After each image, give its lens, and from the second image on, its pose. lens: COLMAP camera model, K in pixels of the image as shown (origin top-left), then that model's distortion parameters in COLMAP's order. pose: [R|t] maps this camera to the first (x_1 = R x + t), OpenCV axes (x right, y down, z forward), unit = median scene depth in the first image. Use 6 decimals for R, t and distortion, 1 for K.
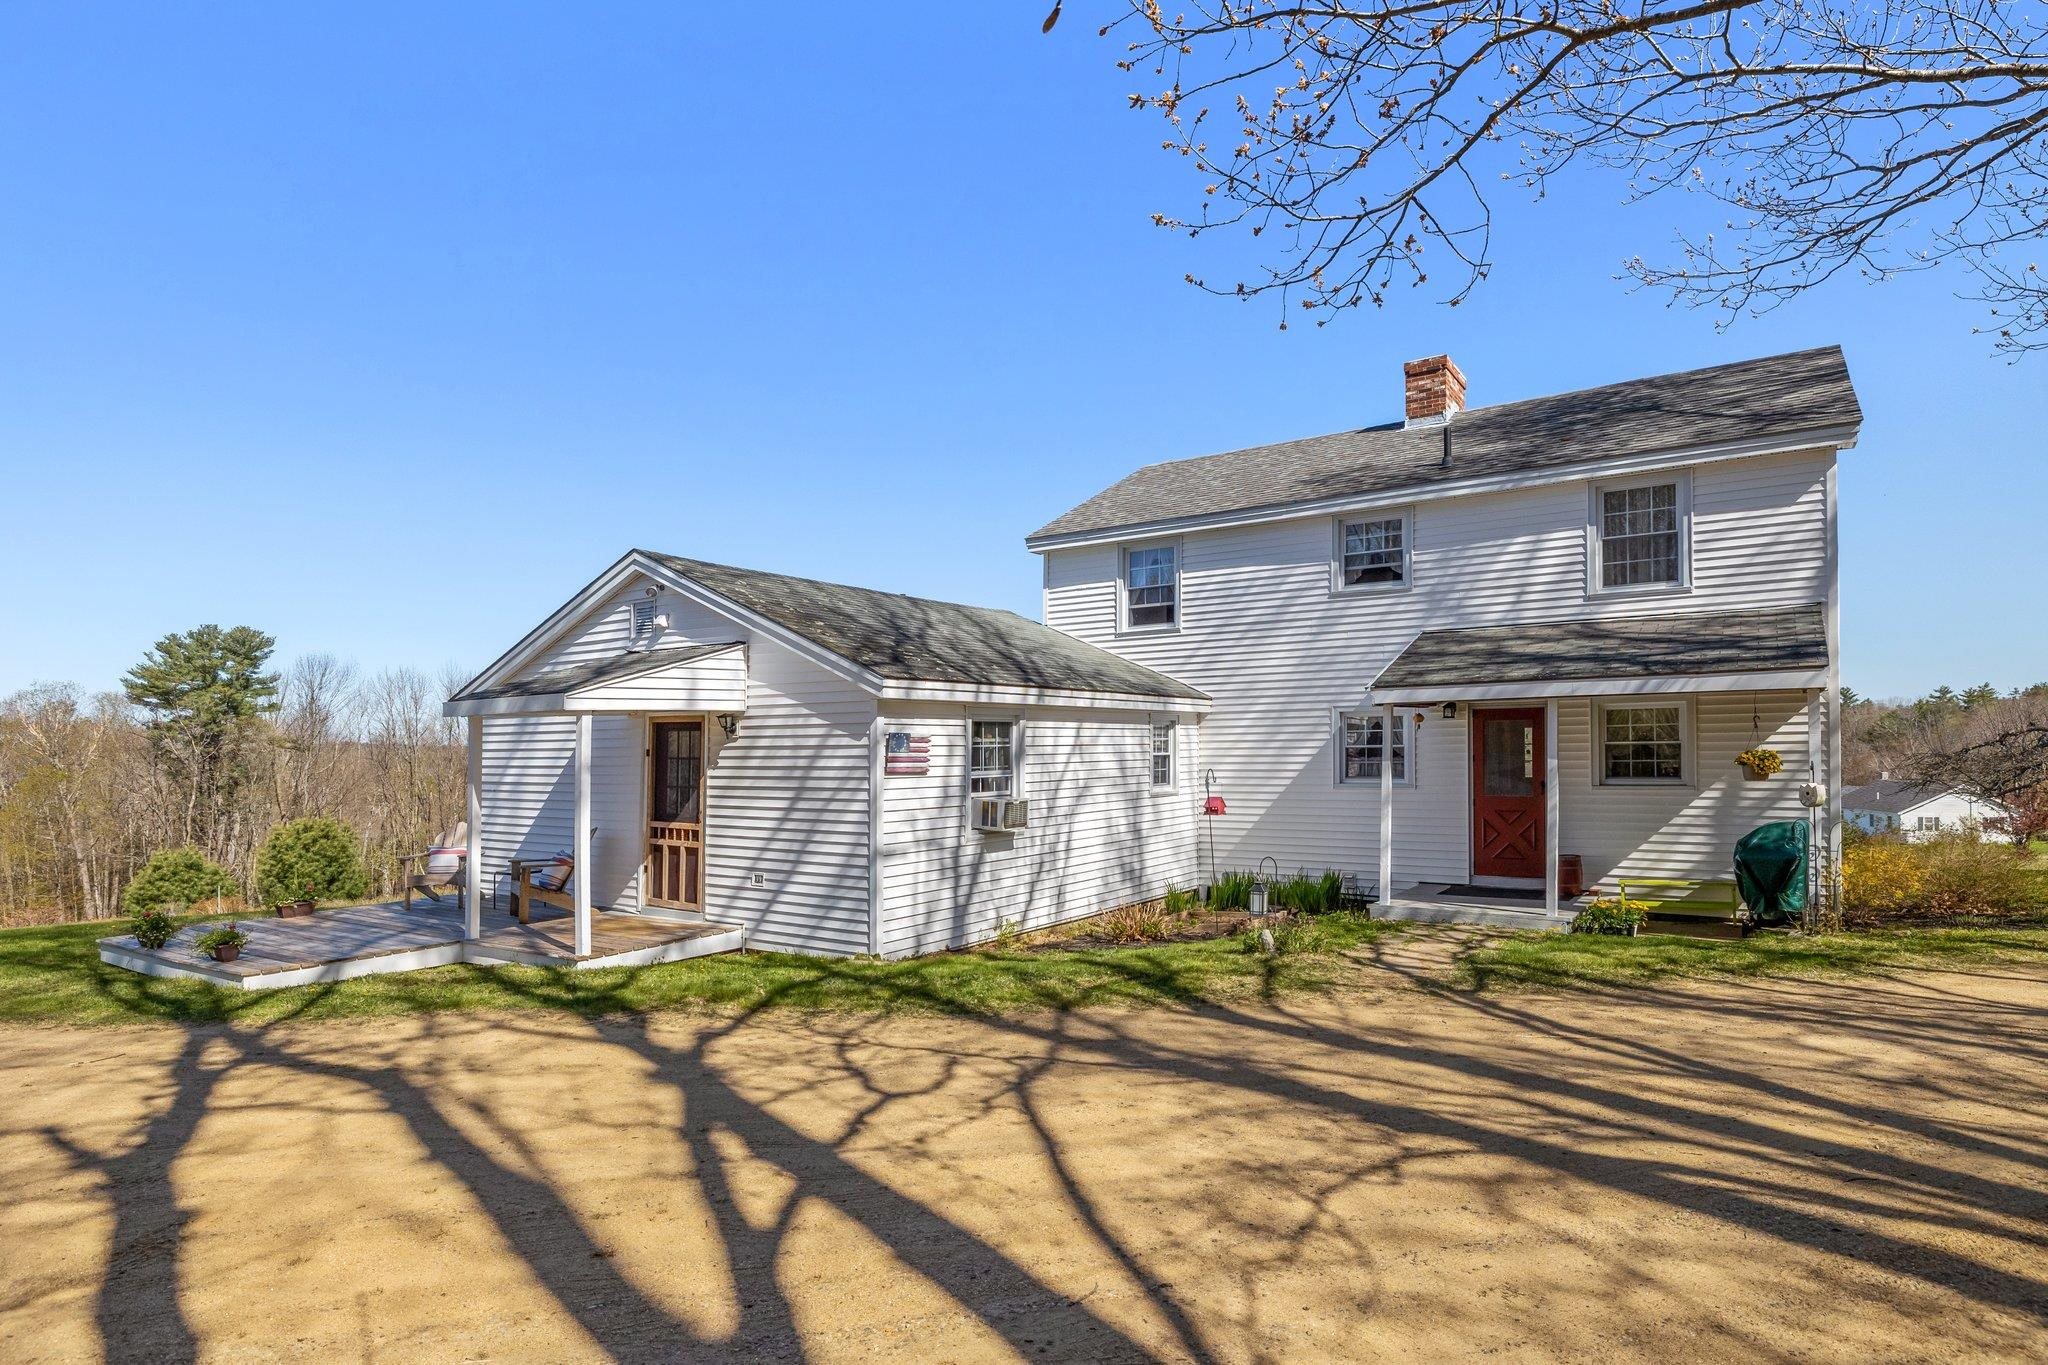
lens RADIAL K [[1094.1, 0, 1000.1], [0, 1094.1, 717.9], [0, 0, 1]] dist [0.009563, 0.000630]
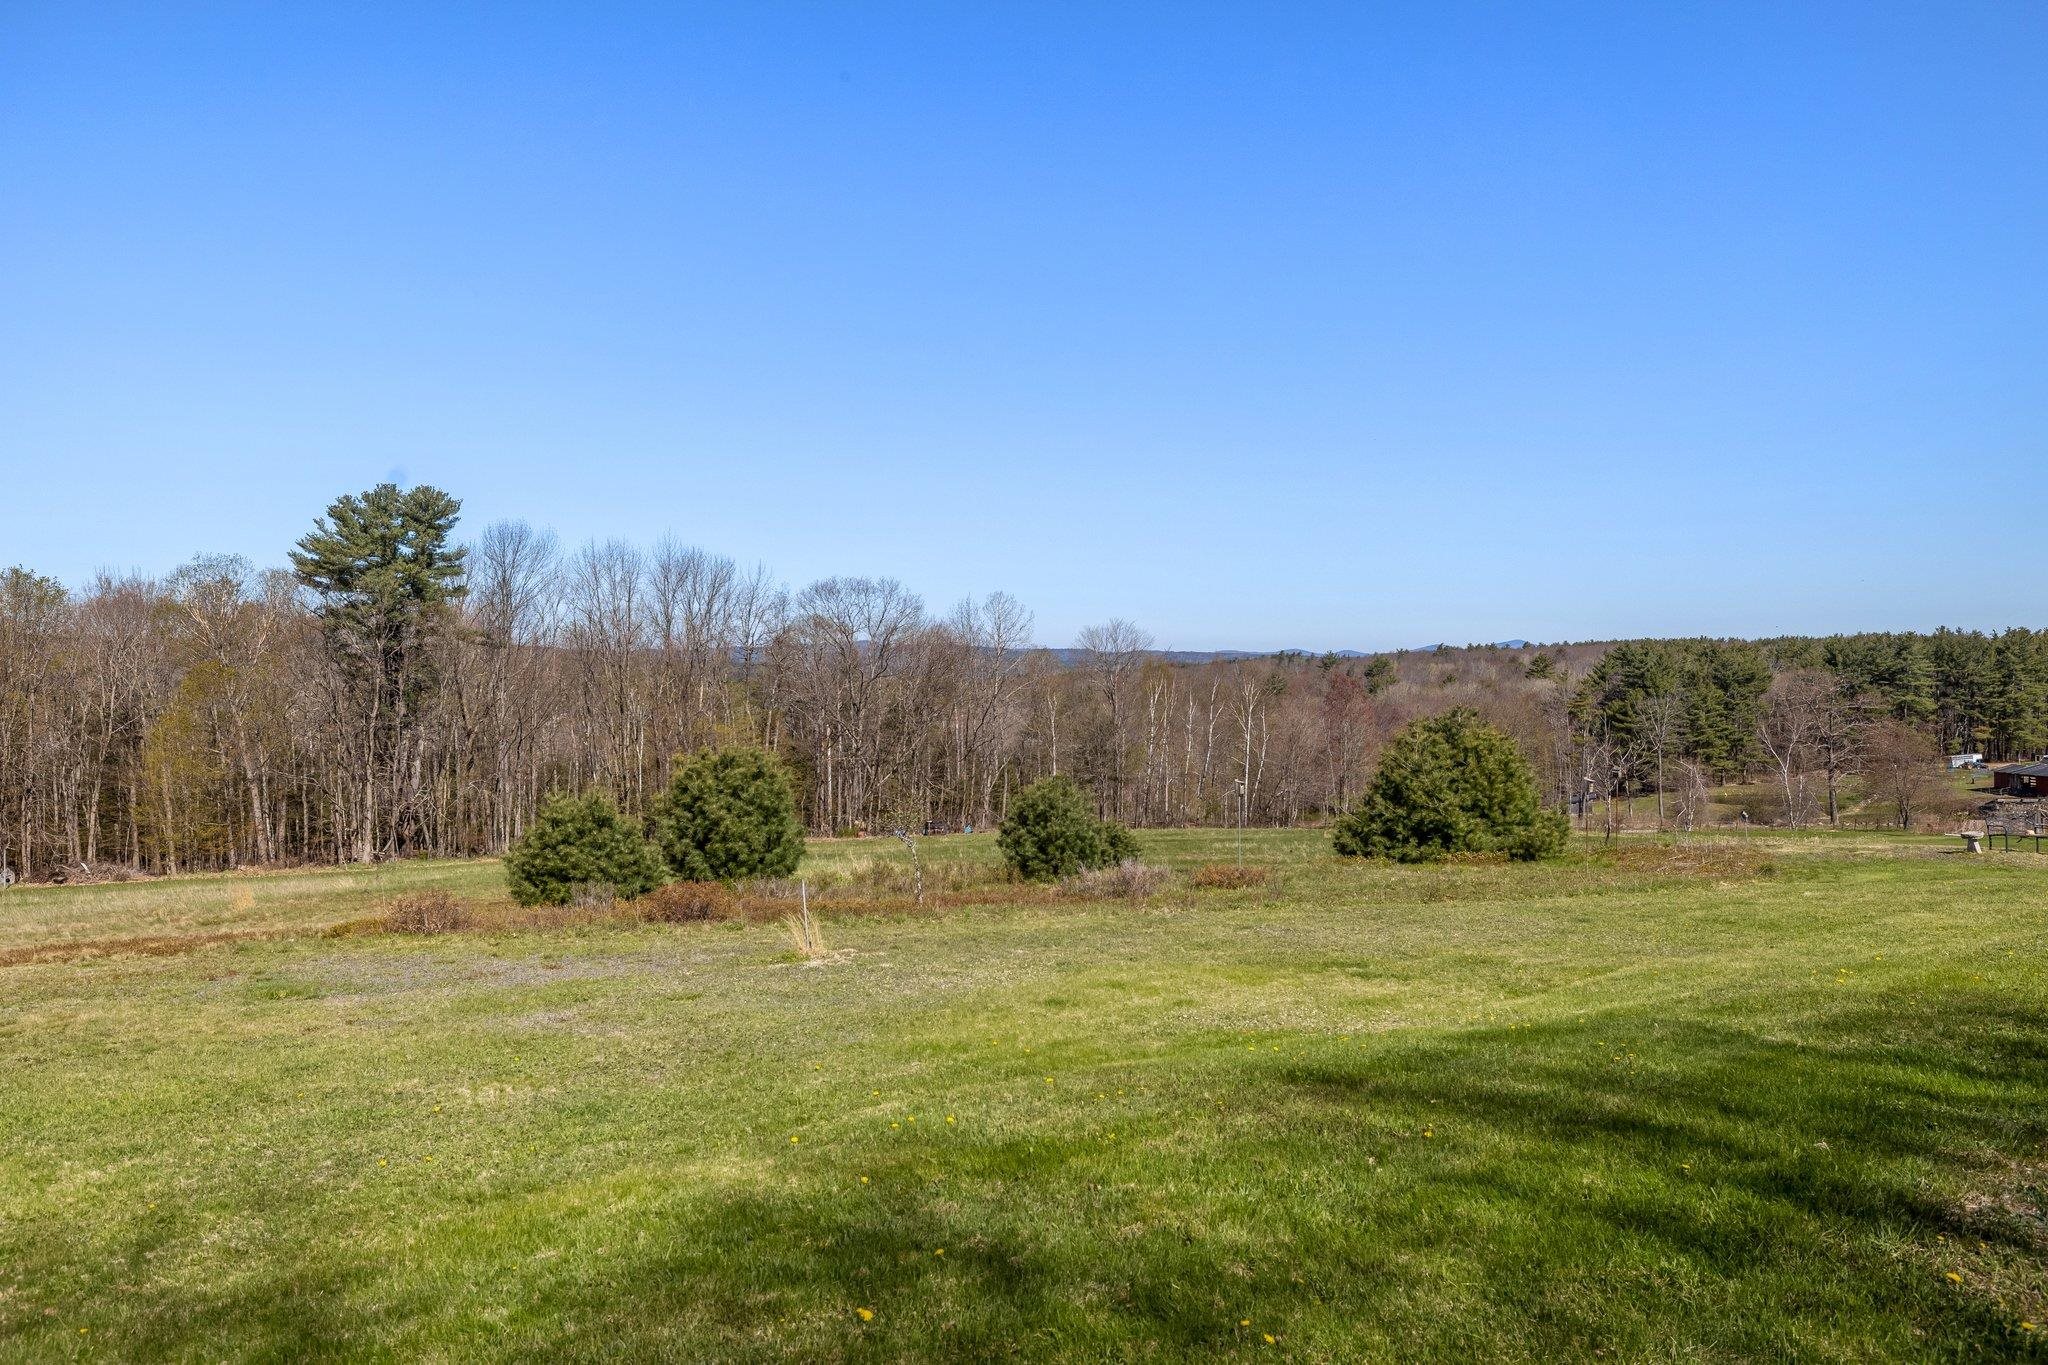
lens RADIAL K [[1398.7, 0, 1016.9], [0, 1398.7, 679.4], [0, 0, 1]] dist [-0.010804, -0.001080]
pose [[0.987659, 0.021078, -0.155194, -0.882976], [-0.015042, 0.999088, 0.039965, 0.053192], [0.155895, -0.037138, 0.987075, 0.638542]]
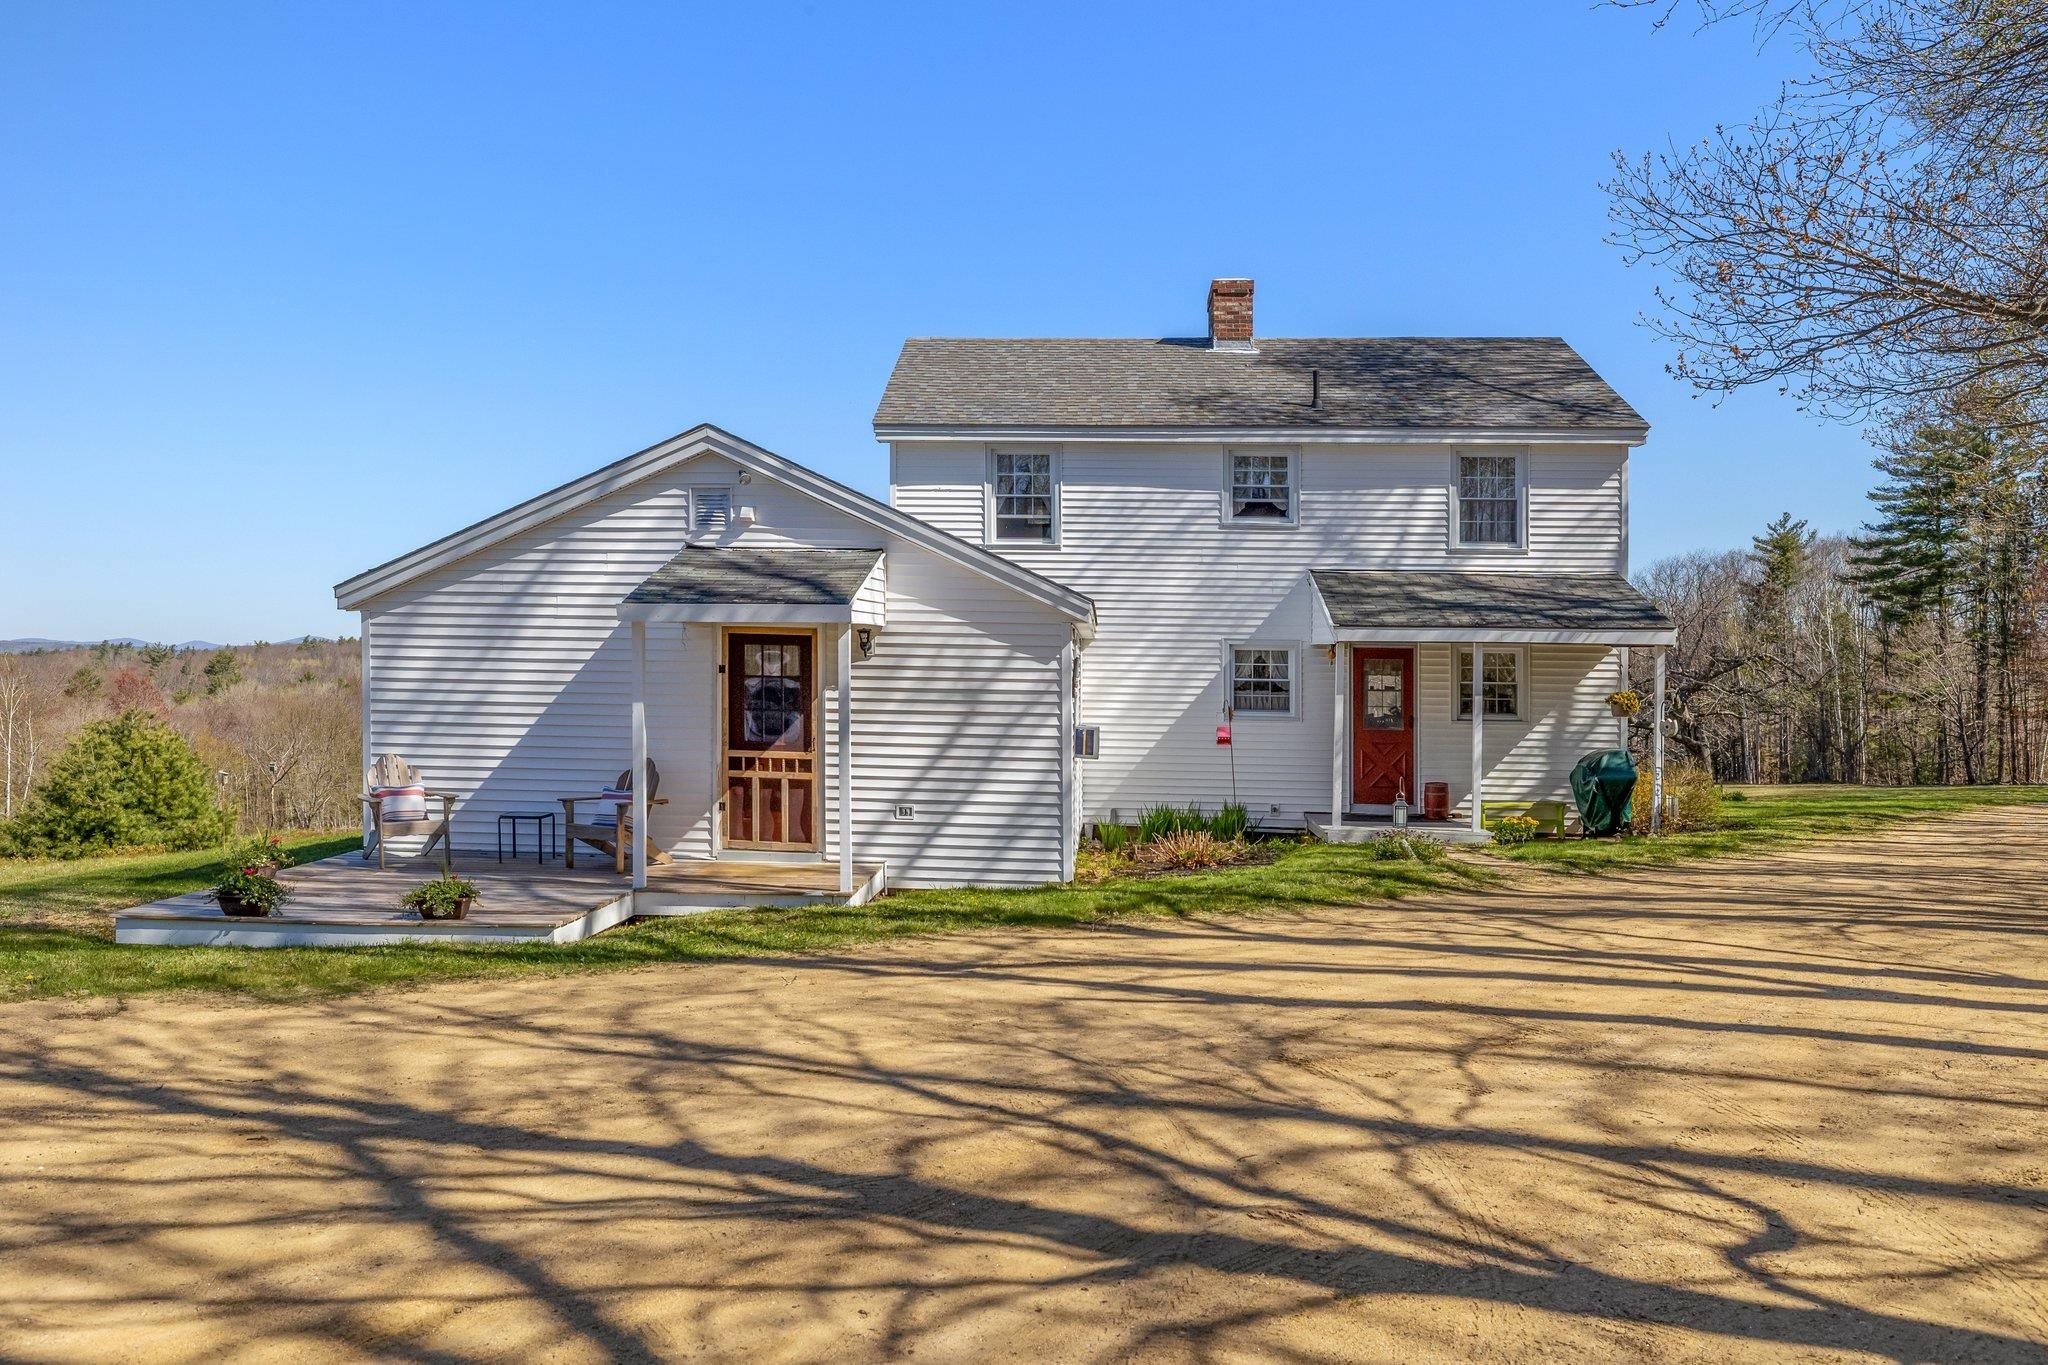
lens RADIAL K [[1580.8, 0, 1015.0], [0, 1580.8, 672.8], [0, 0, 1]] dist [-0.012133, -0.002641]
pose [[0.851604, 0.026181, 0.523532, -0.642428], [-0.040869, 0.999028, 0.016519, 0.004555], [-0.522590, -0.035464, 0.851846, -0.127146]]
